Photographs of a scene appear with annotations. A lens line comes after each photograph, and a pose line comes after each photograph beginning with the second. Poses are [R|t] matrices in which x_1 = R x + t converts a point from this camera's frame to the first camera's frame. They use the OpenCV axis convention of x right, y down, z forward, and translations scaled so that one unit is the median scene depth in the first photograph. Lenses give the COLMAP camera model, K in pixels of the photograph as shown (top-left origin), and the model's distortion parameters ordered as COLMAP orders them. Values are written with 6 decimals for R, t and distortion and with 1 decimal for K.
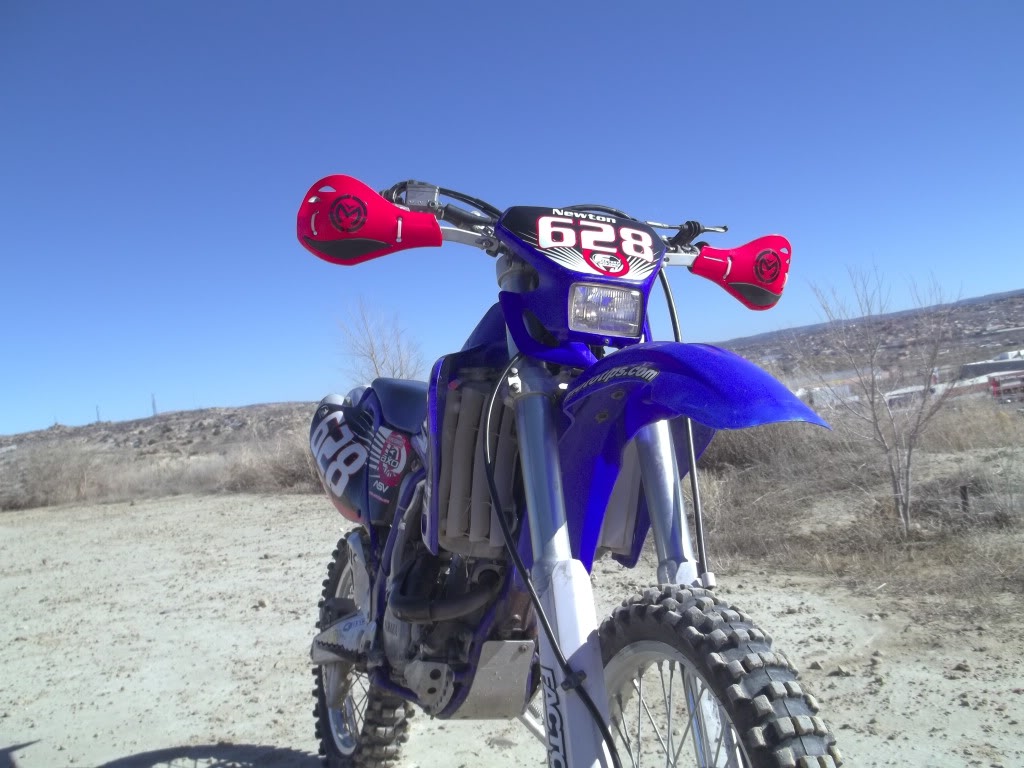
lens RADIAL K [[1010.0, 0, 517.5], [0, 1010.0, 383.4], [0, 0, 1]] dist [-0.096626, 0.158003]
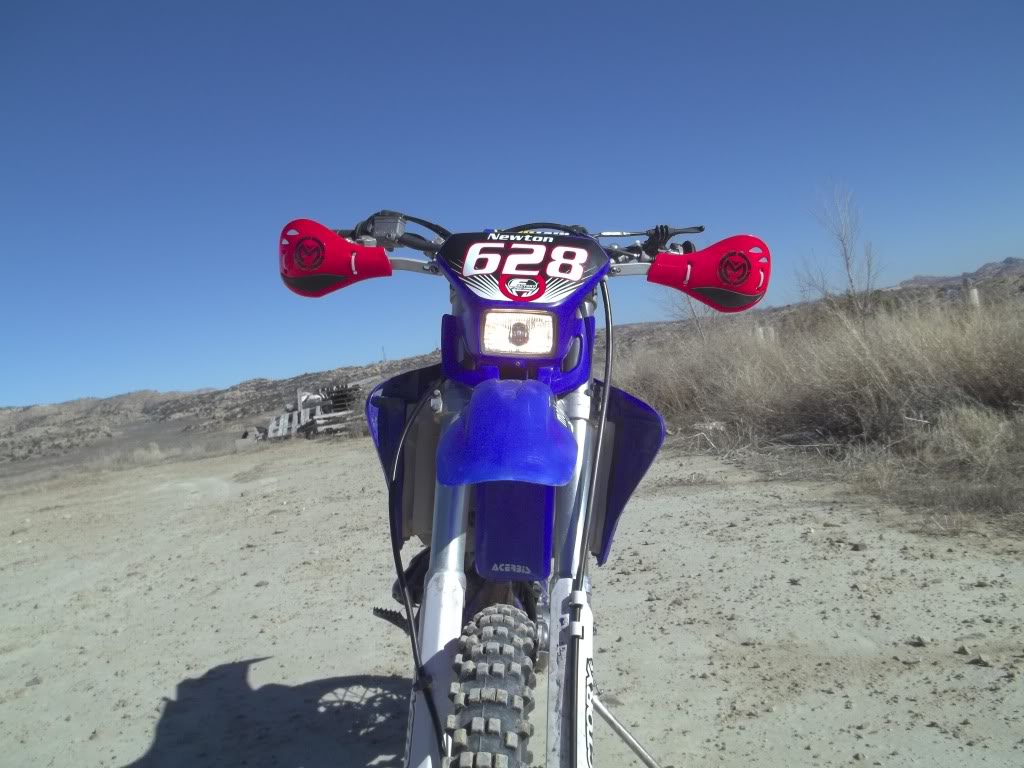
lens RADIAL K [[1010.0, 0, 517.5], [0, 1010.0, 383.4], [0, 0, 1]] dist [-0.096626, 0.158003]
pose [[0.937961, -0.008660, -0.346631, 0.431193], [0.036525, 0.996594, 0.073934, -0.094264], [0.344810, -0.082008, 0.935083, 0.007266]]
